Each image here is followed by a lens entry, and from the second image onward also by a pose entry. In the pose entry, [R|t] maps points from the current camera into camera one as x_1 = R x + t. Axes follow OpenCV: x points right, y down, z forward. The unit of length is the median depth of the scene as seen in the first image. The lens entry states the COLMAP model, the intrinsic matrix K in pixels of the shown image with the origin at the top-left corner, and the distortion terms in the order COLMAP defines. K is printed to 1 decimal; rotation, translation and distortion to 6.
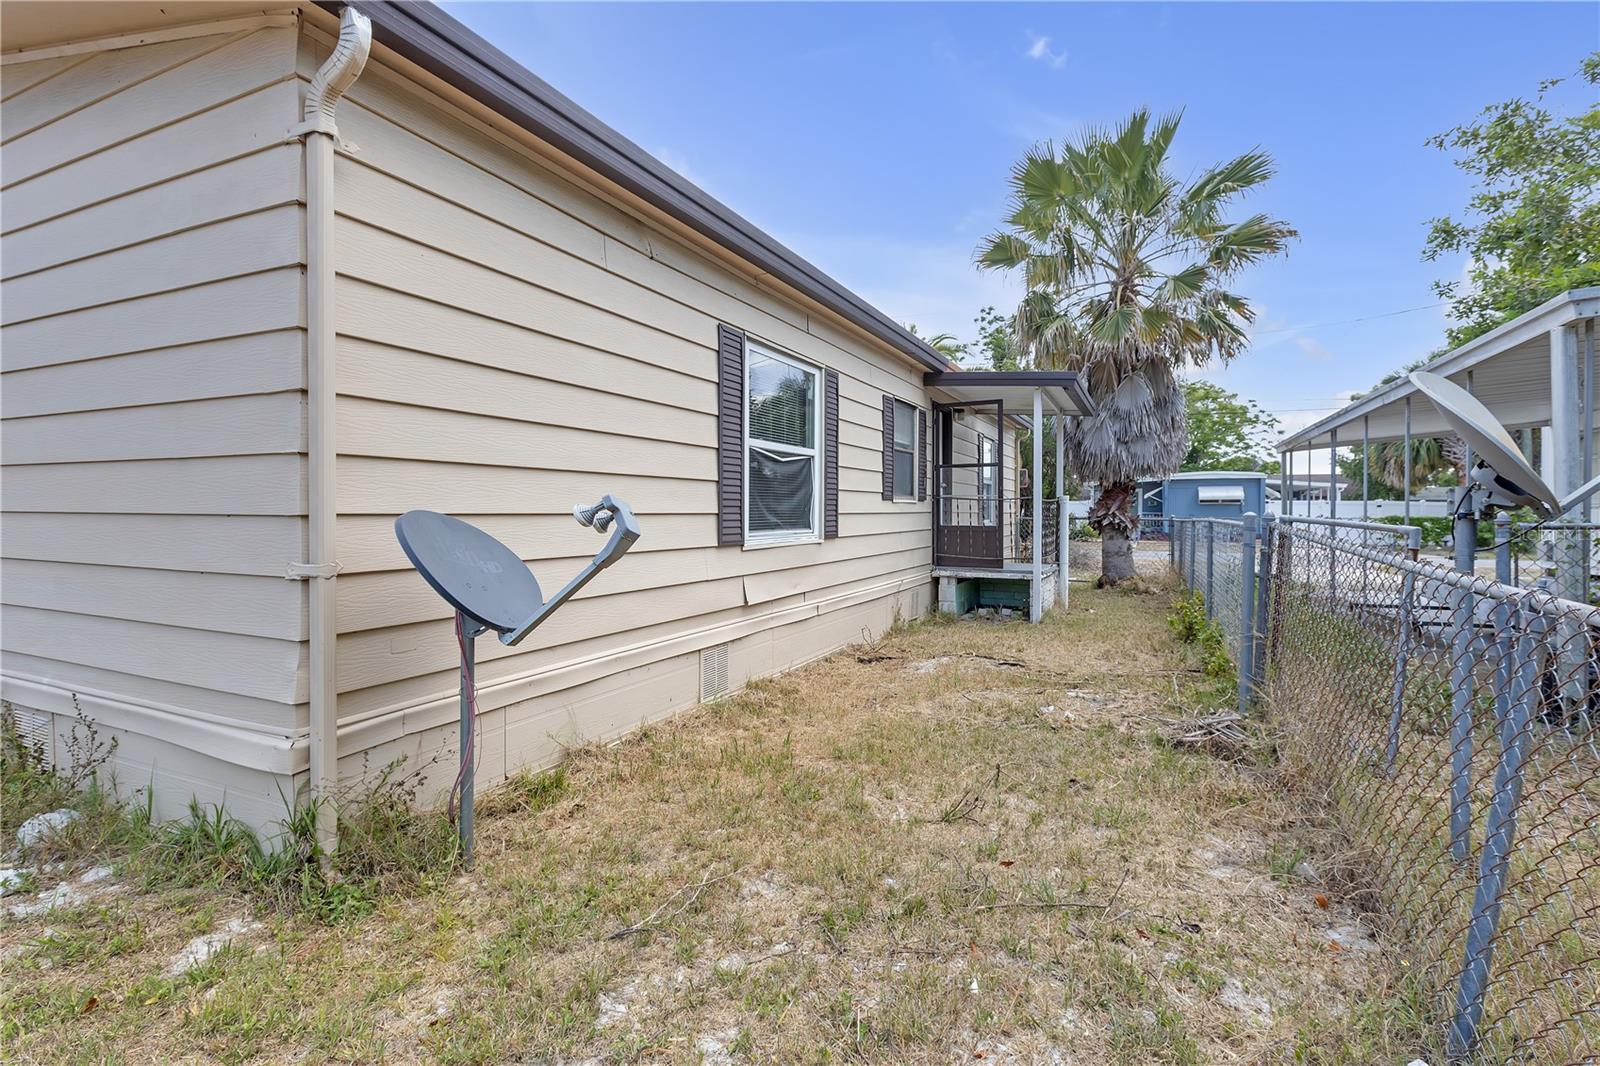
lens RADIAL K [[738.7, 0, 810.4], [0, 738.7, 522.3], [0, 0, 1]] dist [-0.005555, -0.000126]
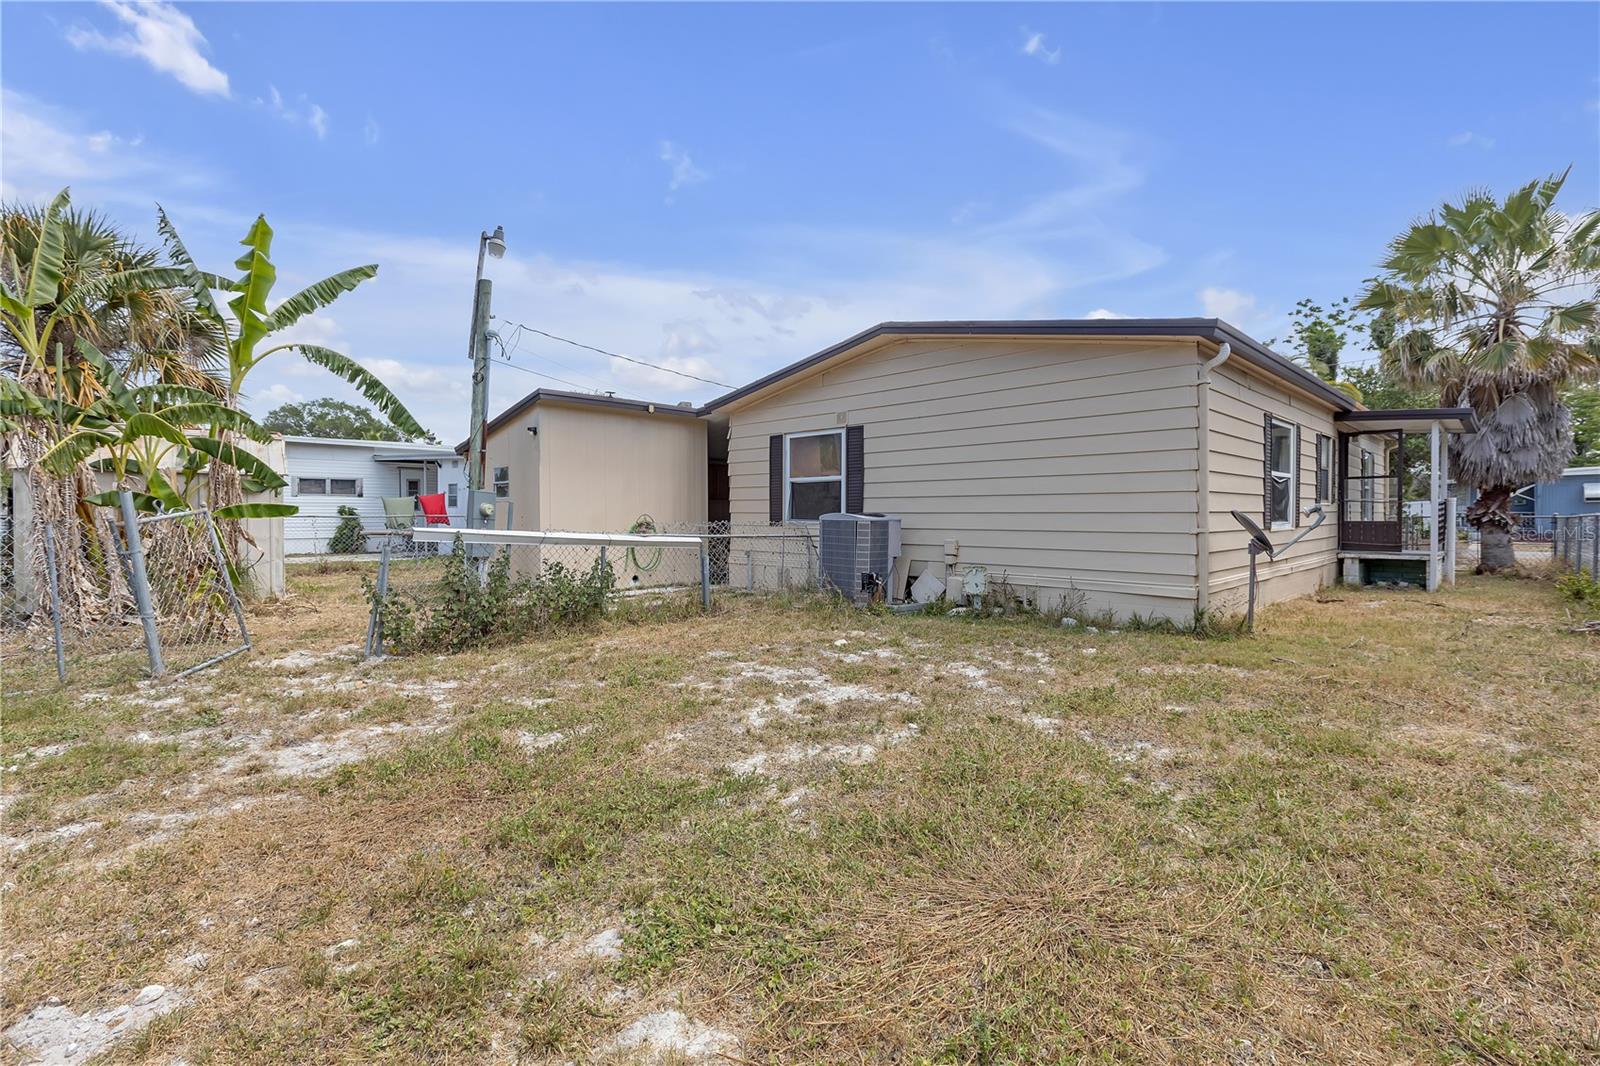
lens RADIAL K [[738.7, 0, 792.4], [0, 738.7, 531.9], [0, 0, 1]] dist [-0.005555, -0.000126]
pose [[0.942828, 0.001265, -0.333277, -0.274655], [0.001457, 0.999968, 0.007918, 0.009840], [0.333277, -0.007951, 0.942796, -0.521223]]
